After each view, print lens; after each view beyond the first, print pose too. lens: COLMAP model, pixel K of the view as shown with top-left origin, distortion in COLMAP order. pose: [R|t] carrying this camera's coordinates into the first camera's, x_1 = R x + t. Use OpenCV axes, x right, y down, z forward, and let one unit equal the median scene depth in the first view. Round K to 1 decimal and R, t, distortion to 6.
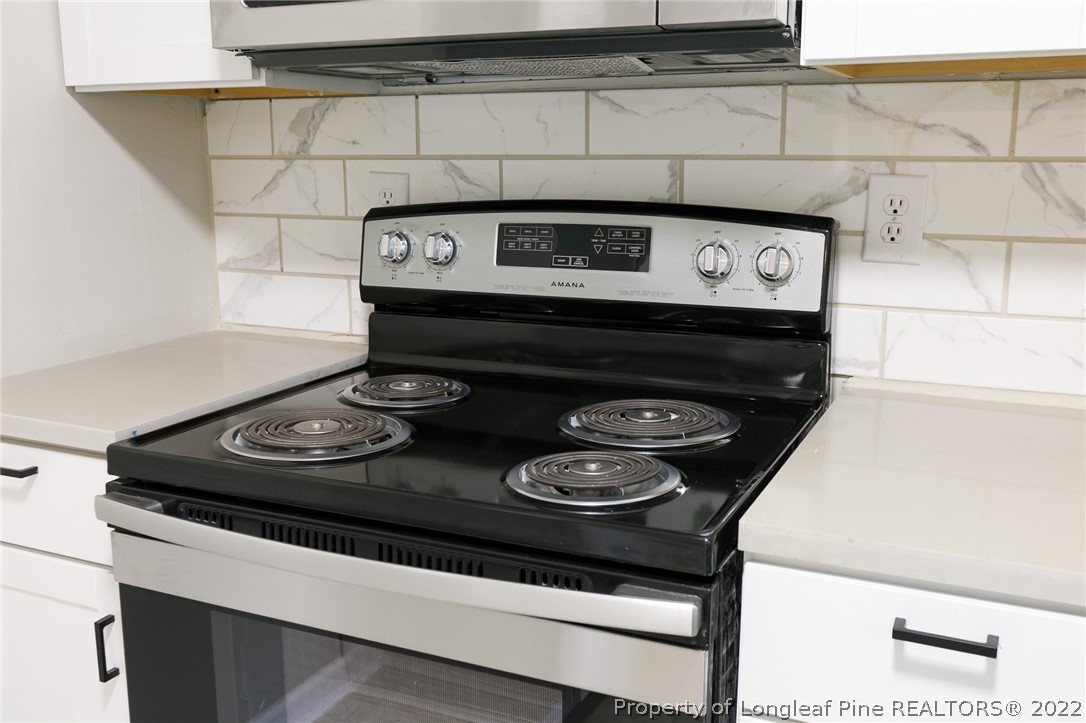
lens RADIAL K [[1048.2, 0, 534.3], [0, 1048.2, 353.0], [0, 0, 1]] dist [-0.015317, 0.000000]
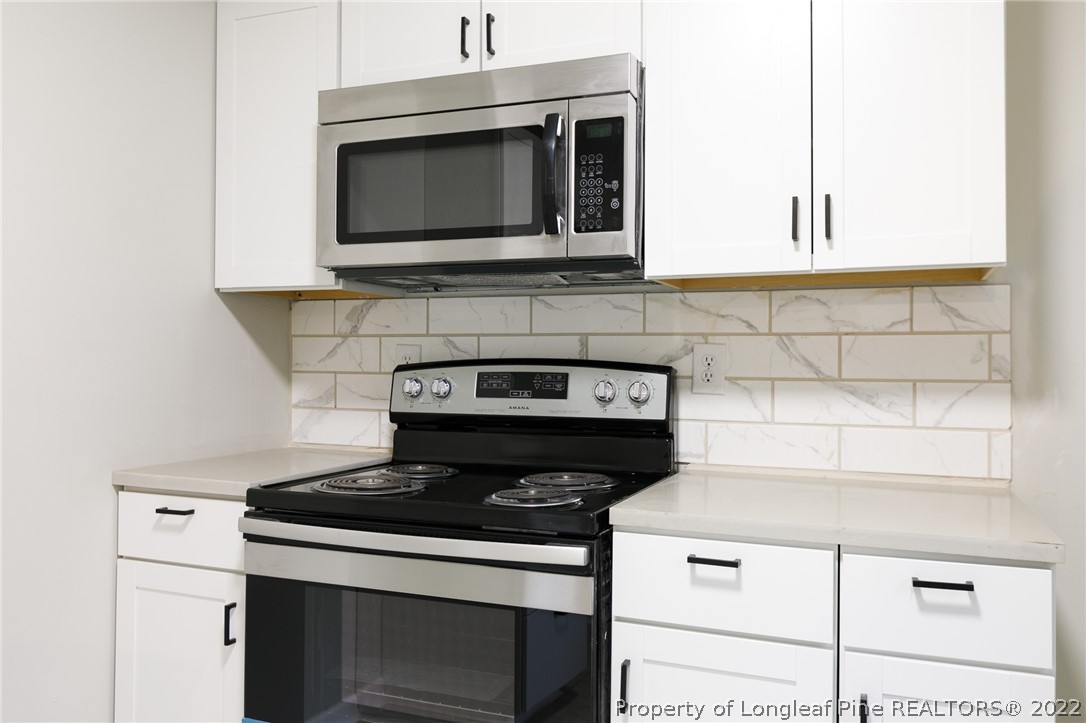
lens RADIAL K [[858.8, 0, 537.4], [0, 858.8, 354.5], [0, 0, 1]] dist [0.003211, -0.003676]
pose [[0.998542, 0.011982, 0.052637, -0.012138], [-0.001212, 0.979786, -0.200043, 0.130221], [-0.053970, 0.199687, 0.978372, -0.367764]]
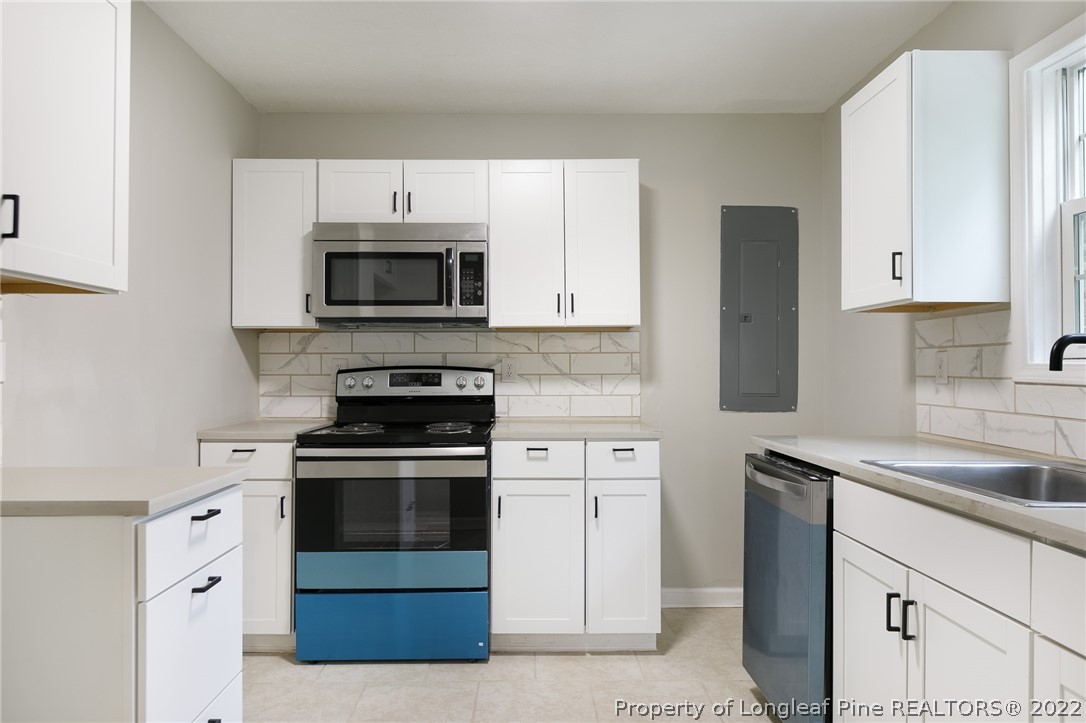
lens RADIAL K [[685.0, 0, 537.5], [0, 685.0, 363.9], [0, 0, 1]] dist [-0.020548, 0.000728]
pose [[0.903546, 0.004622, 0.428467, -0.546198], [0.081090, 0.980028, -0.181573, 0.272430], [-0.420749, 0.198804, 0.885126, -1.061064]]
